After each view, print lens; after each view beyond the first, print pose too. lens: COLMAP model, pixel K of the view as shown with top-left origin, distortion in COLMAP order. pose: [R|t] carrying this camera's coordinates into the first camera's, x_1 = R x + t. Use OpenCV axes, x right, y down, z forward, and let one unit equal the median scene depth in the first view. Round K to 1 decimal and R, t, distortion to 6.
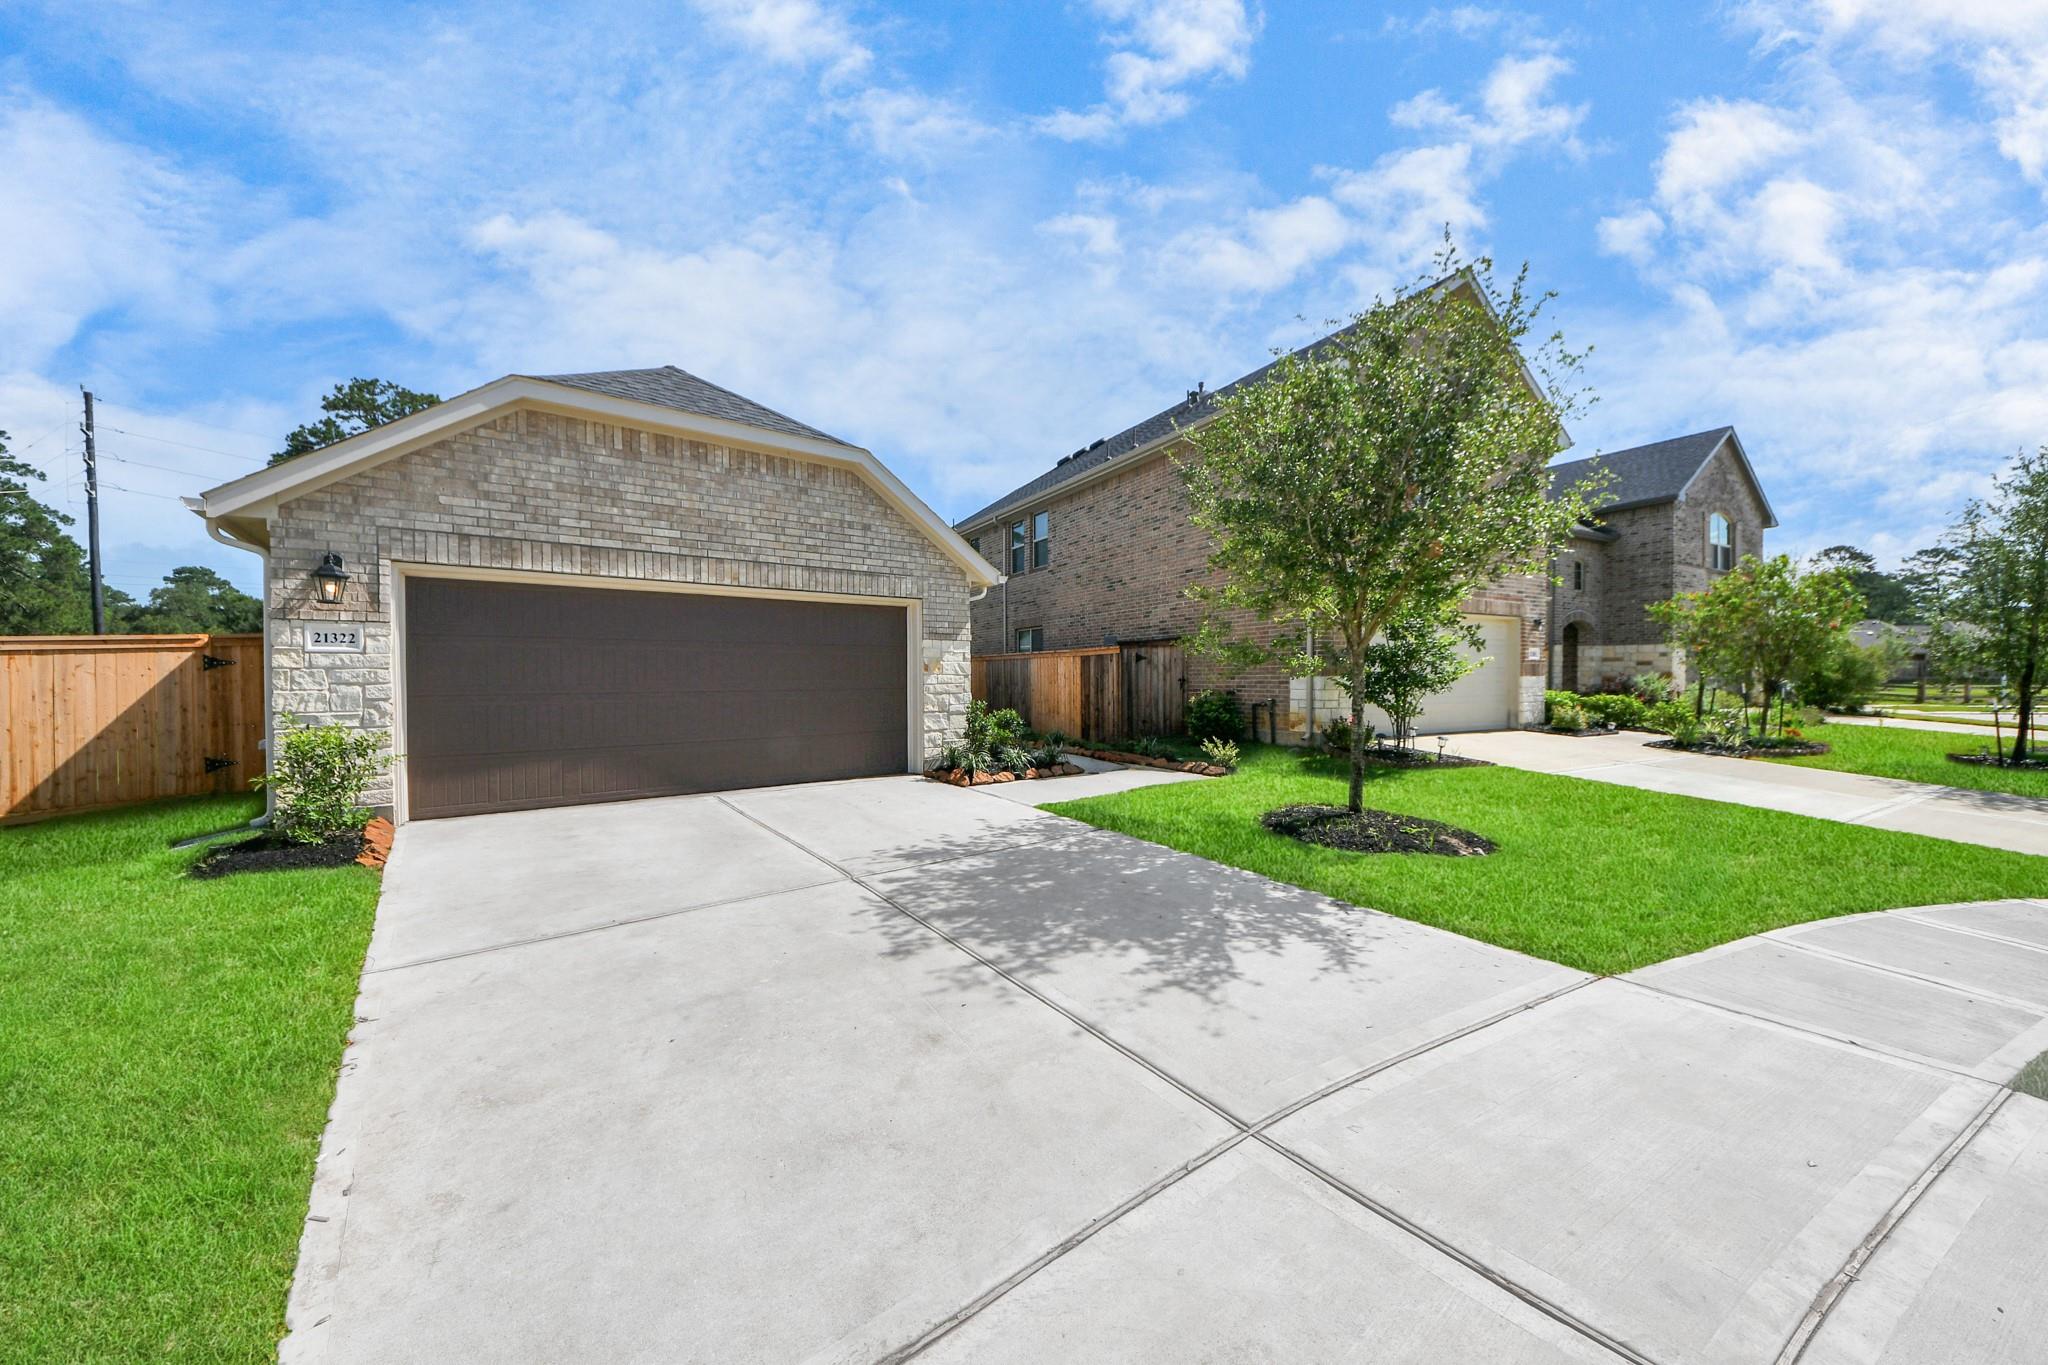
lens RADIAL K [[741.5, 0, 1024.0], [0, 741.5, 682.5], [0, 0, 1]] dist [0.000459, -0.000104]
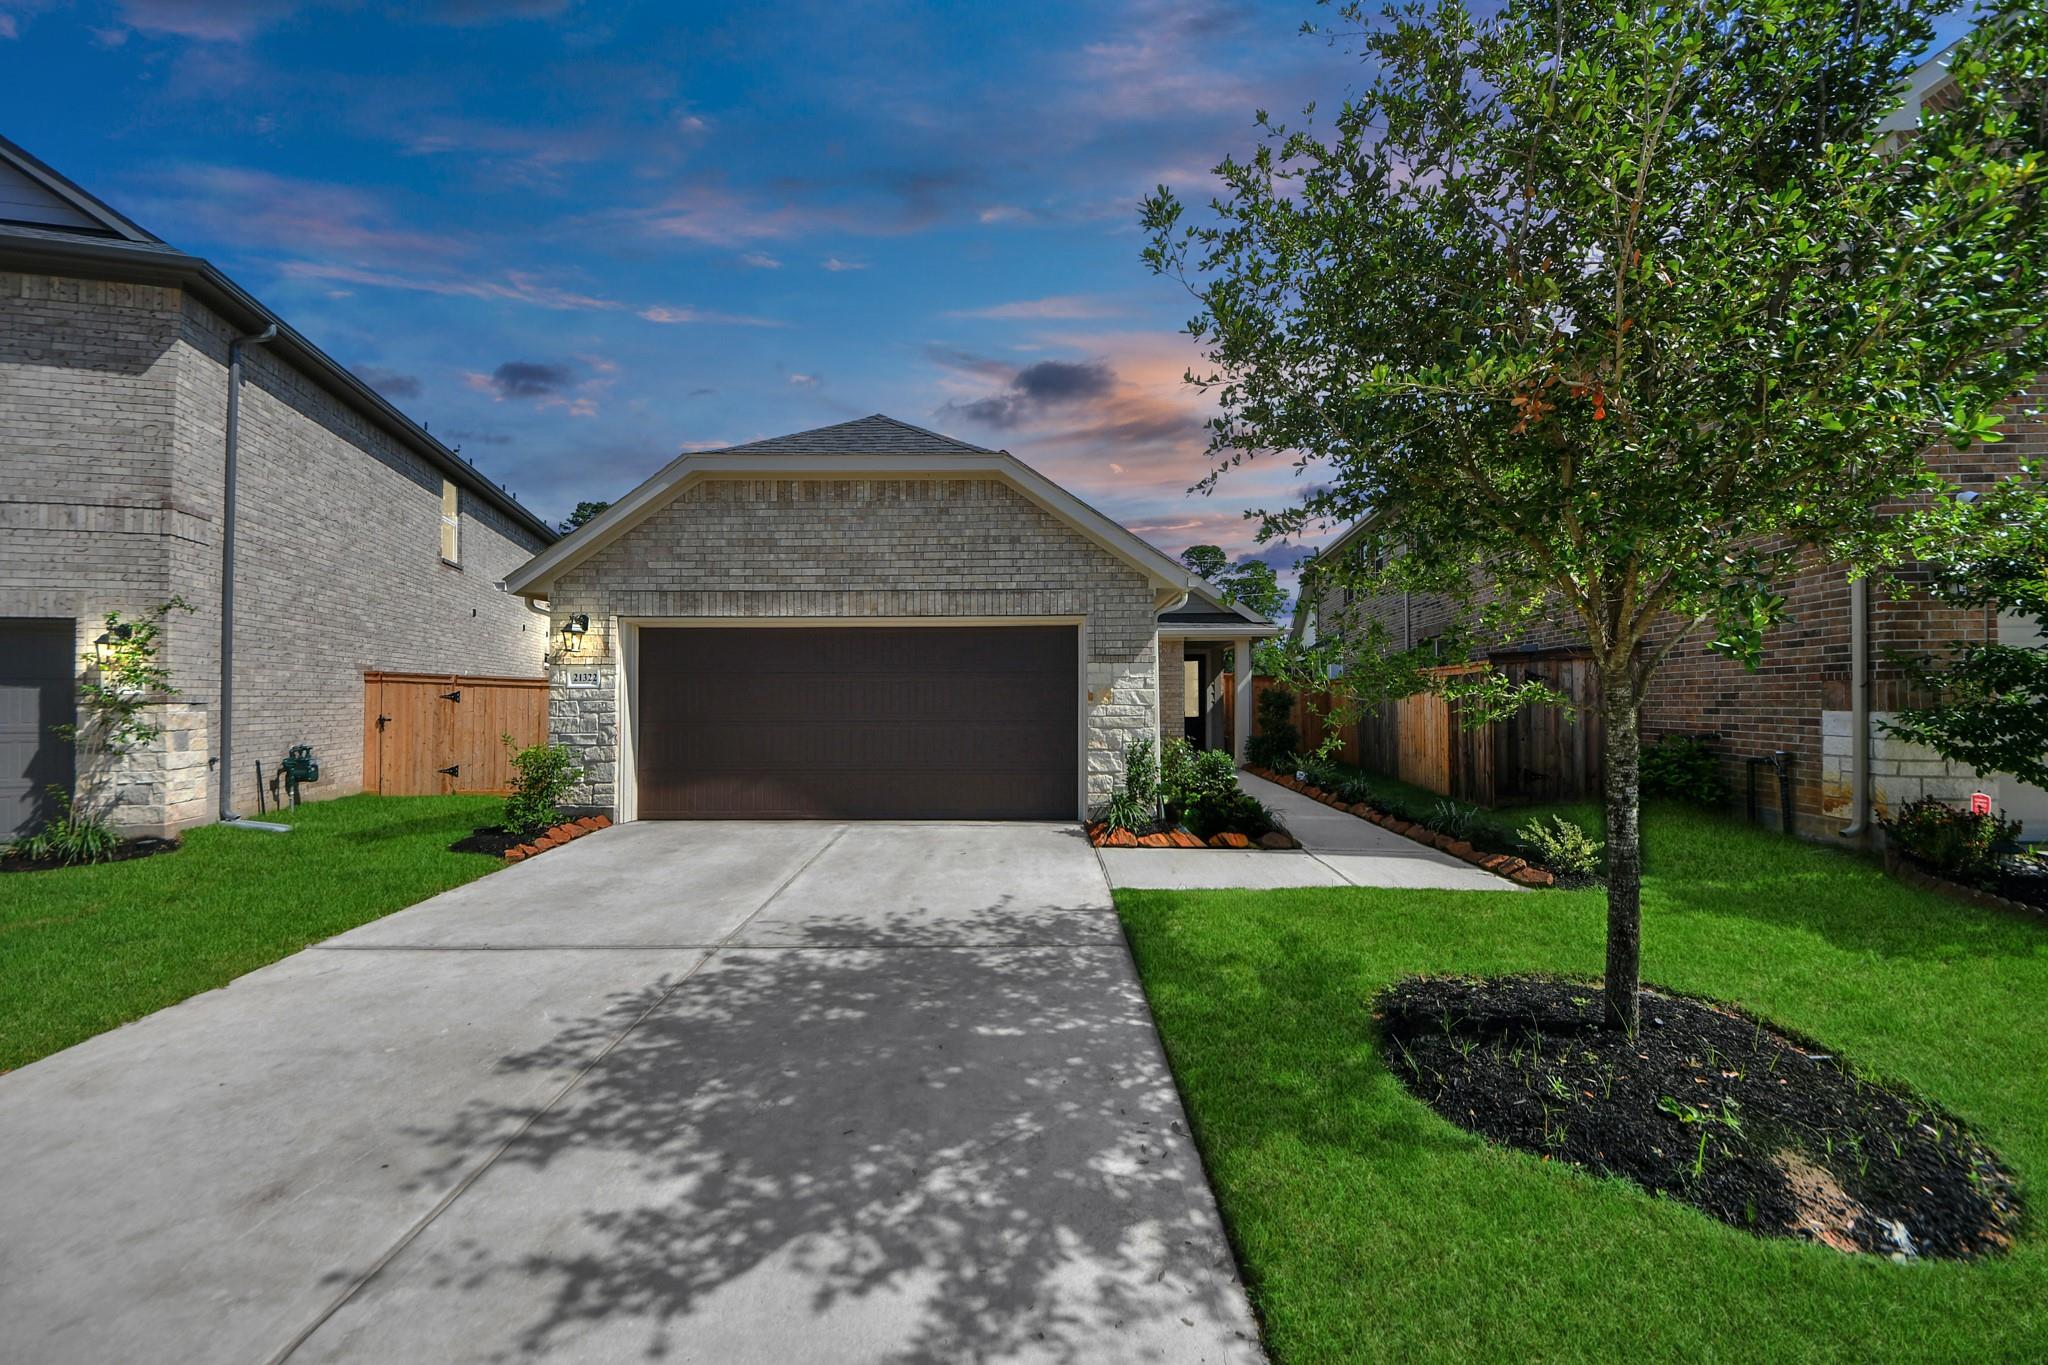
lens RADIAL K [[740.1, 0, 1018.0], [0, 740.1, 676.3], [0, 0, 1]] dist [0.001122, -0.000319]
pose [[0.767830, -0.010375, -0.640570, 0.435049], [-0.005526, 0.999724, -0.022816, -0.029665], [0.640630, 0.021058, 0.767561, 0.386270]]
